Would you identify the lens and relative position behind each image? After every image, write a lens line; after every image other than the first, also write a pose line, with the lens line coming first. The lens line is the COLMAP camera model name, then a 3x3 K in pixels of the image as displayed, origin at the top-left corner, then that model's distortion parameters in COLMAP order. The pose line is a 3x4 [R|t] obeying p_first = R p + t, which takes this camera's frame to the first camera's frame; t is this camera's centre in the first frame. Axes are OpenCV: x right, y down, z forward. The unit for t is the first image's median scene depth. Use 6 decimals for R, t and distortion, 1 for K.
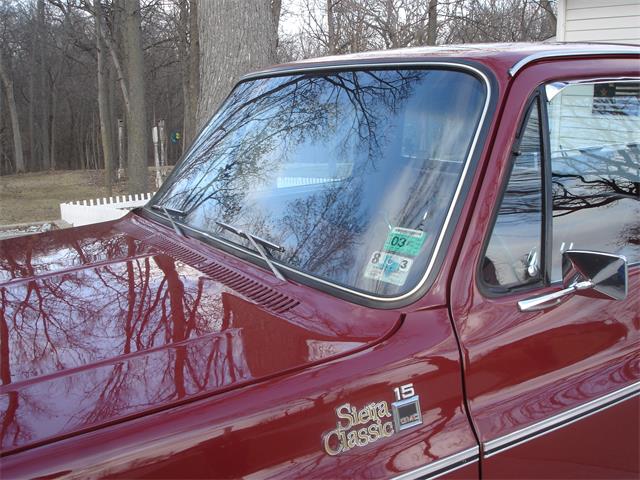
lens RADIAL K [[730.6, 0, 320.0], [0, 730.6, 240.0], [0, 0, 1]] dist [-0.091370, -0.054460]
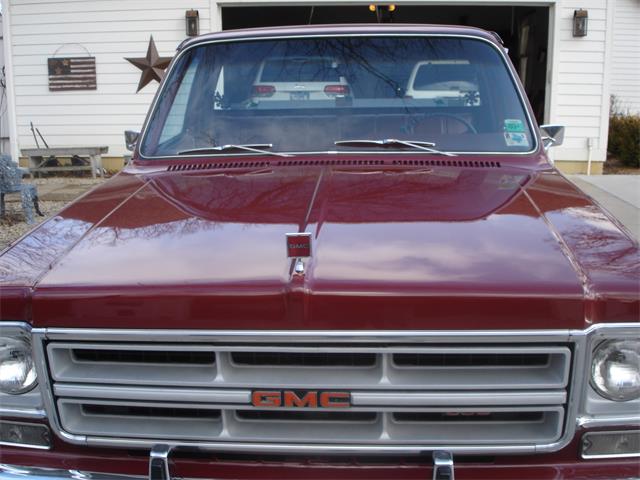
lens RADIAL K [[730.6, 0, 320.0], [0, 730.6, 240.0], [0, 0, 1]] dist [-0.091370, -0.054460]
pose [[0.592420, -0.188332, 0.783307, -0.116138], [0.171269, 0.979508, 0.105974, -0.000083], [-0.787214, 0.071376, 0.612536, 0.012720]]
